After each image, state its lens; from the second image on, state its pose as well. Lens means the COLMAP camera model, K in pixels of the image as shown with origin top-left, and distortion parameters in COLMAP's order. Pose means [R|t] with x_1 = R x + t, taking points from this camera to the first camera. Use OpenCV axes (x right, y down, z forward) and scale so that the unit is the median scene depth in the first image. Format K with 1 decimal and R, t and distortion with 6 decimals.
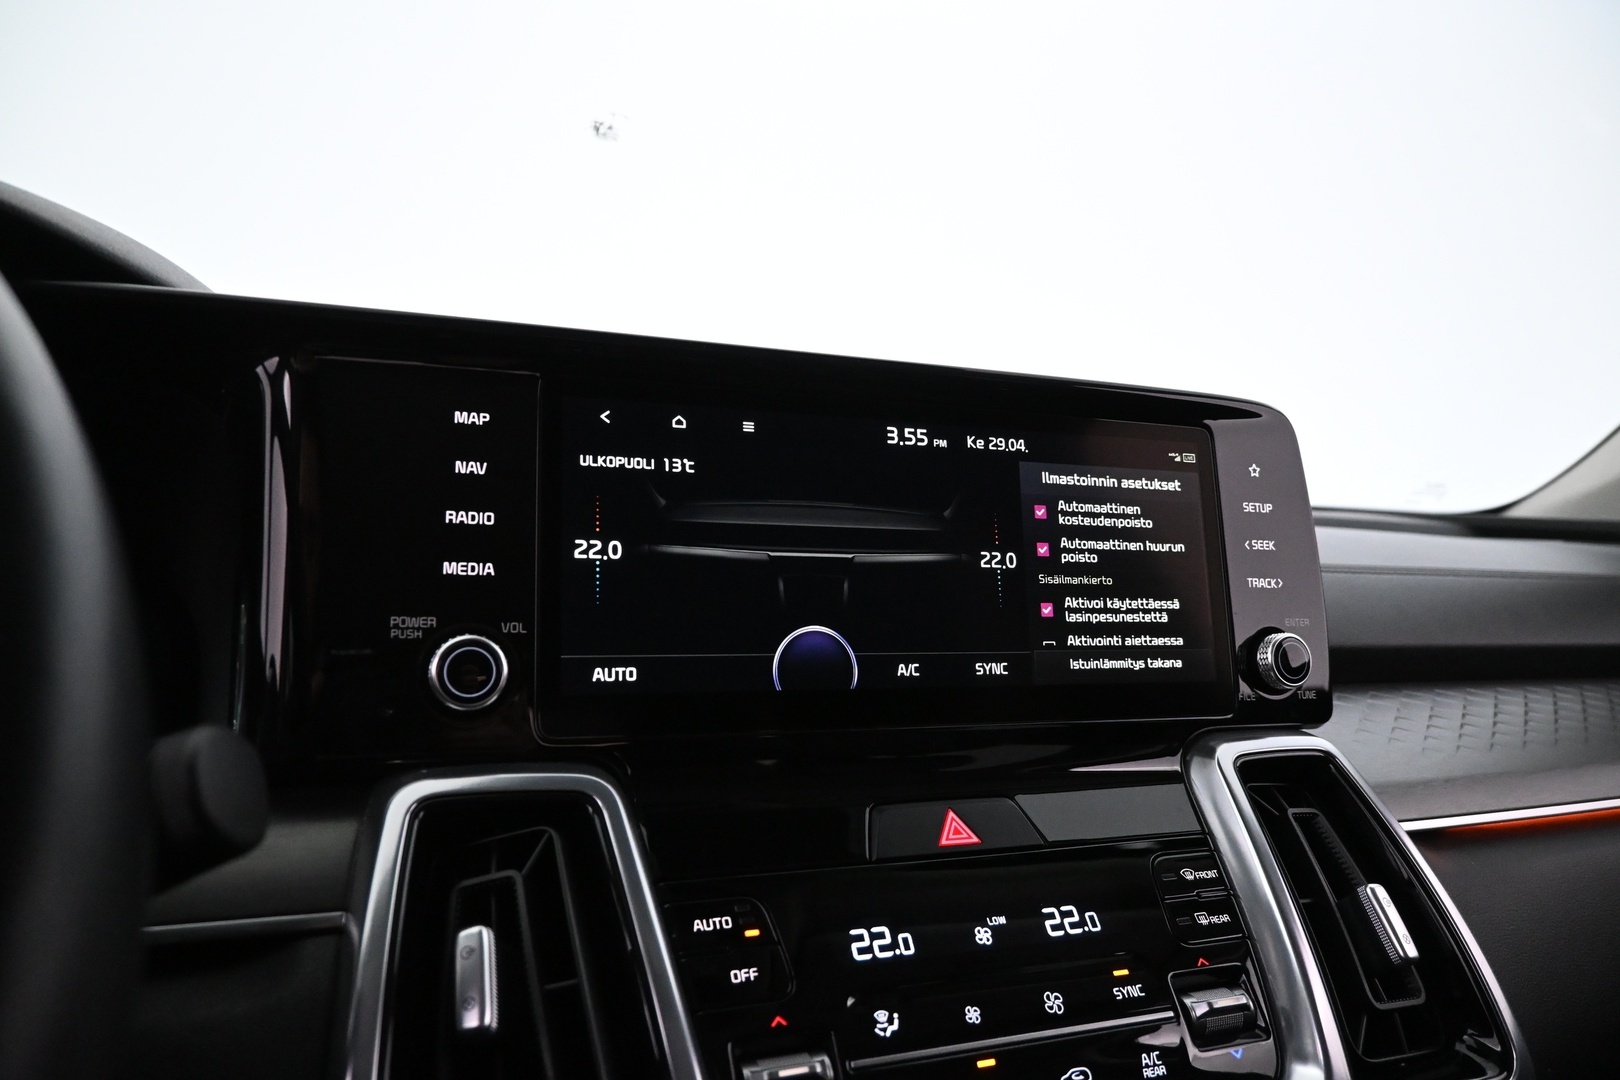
lens RADIAL K [[1097.4, 0, 810.0], [0, 1097.4, 540.0], [0, 0, 1]] dist [0.000163, -0.002885]
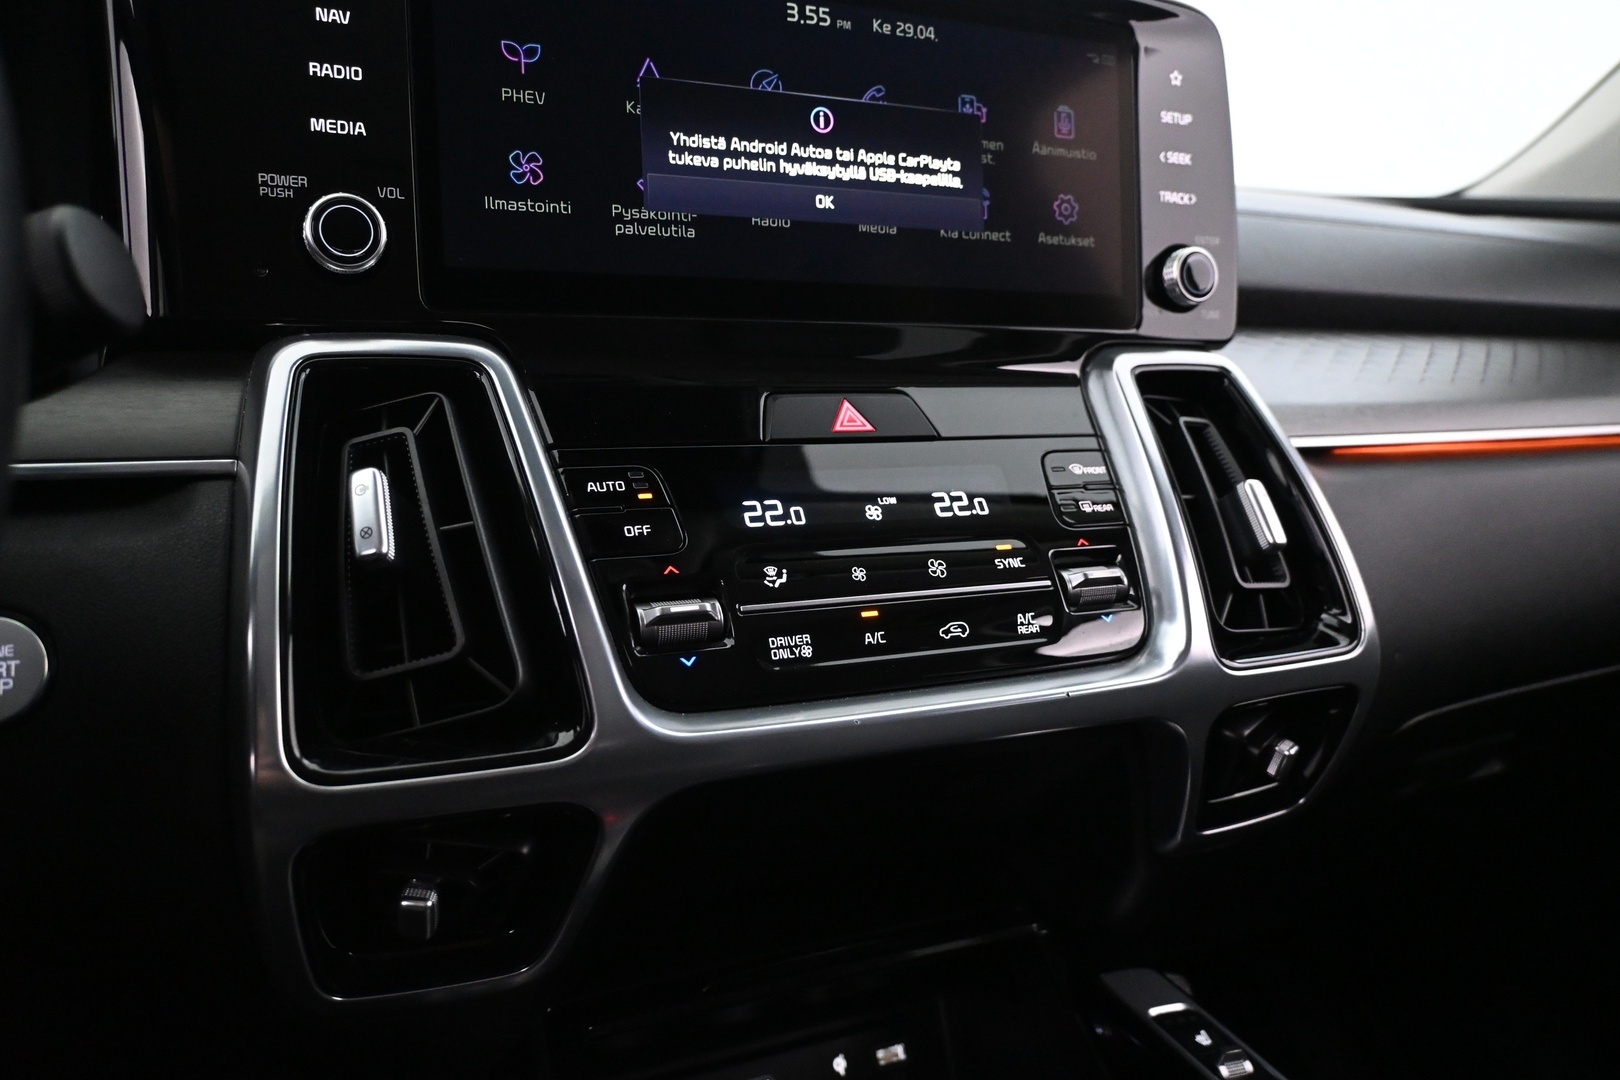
lens RADIAL K [[1172.4, 0, 810.0], [0, 1172.4, 540.0], [0, 0, 1]] dist [-0.012135, -0.003345]
pose [[0.998474, -0.005432, 0.054954, 0.037220], [-0.006320, 0.977371, 0.211437, 0.152005], [-0.054858, -0.211461, 0.975846, -0.079702]]
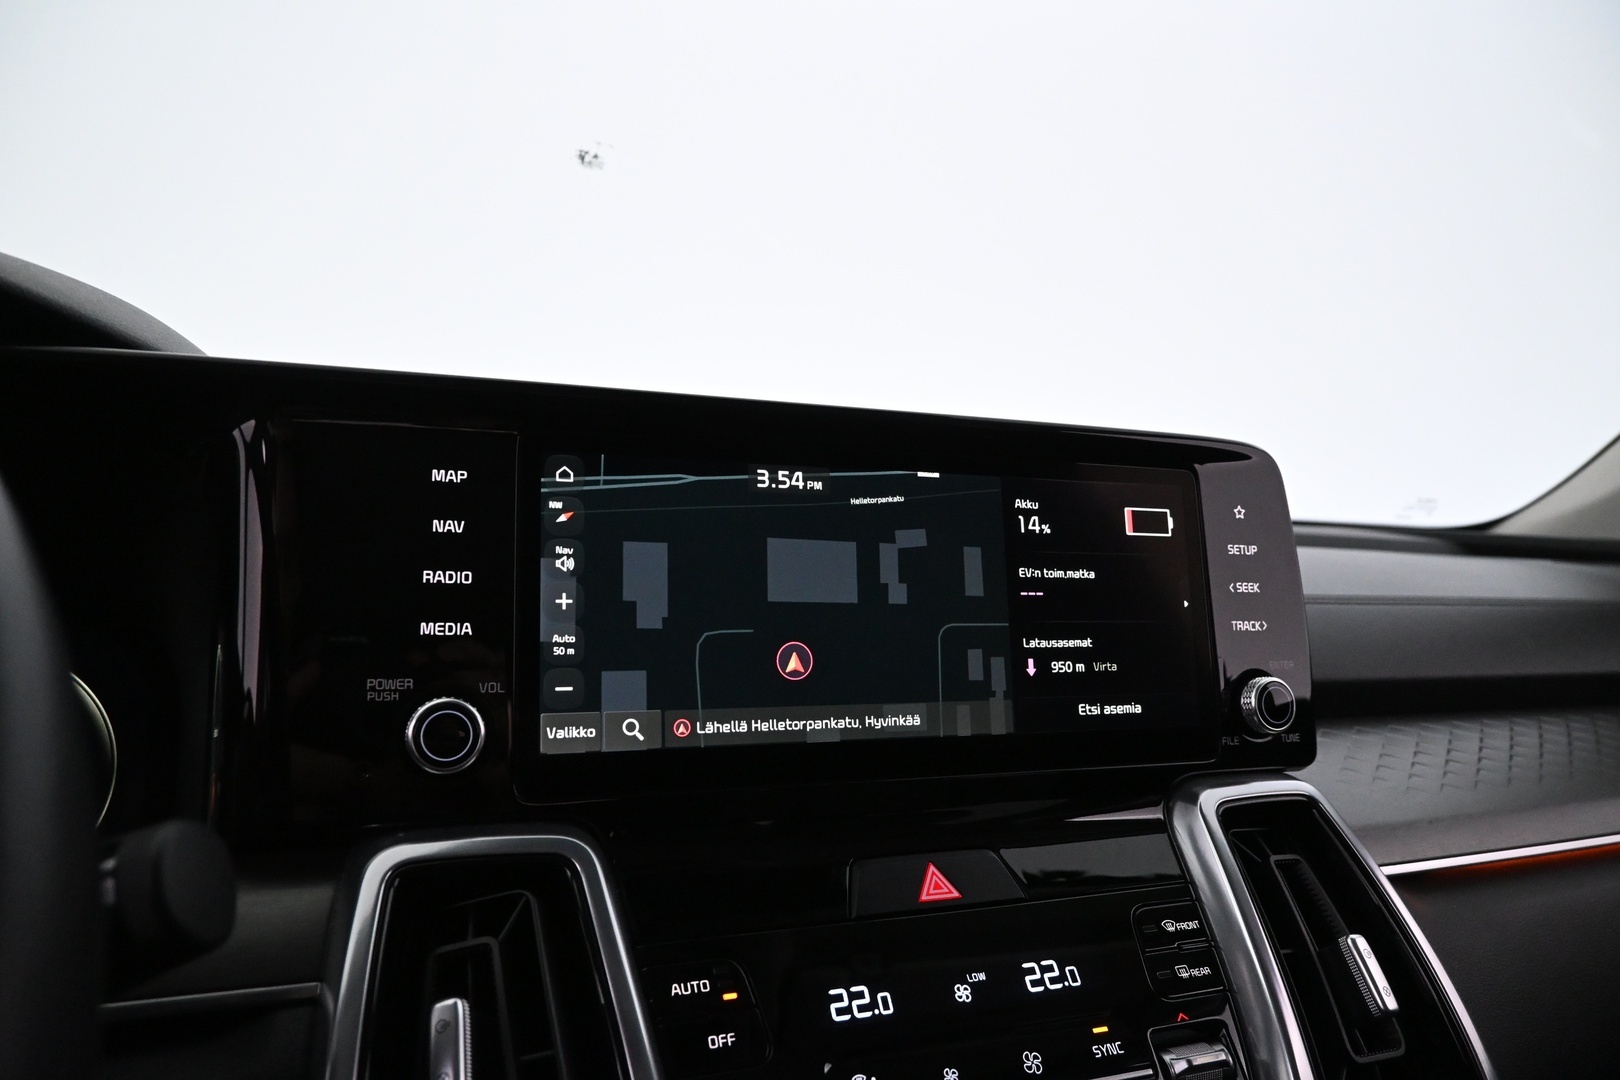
lens RADIAL K [[1097.4, 0, 810.0], [0, 1097.4, 540.0], [0, 0, 1]] dist [0.000163, -0.002885]
pose [[0.999995, 0.000964, 0.002970, 0.015222], [-0.000991, 0.999959, 0.008993, -0.060775], [-0.002961, -0.008995, 0.999955, 0.004509]]
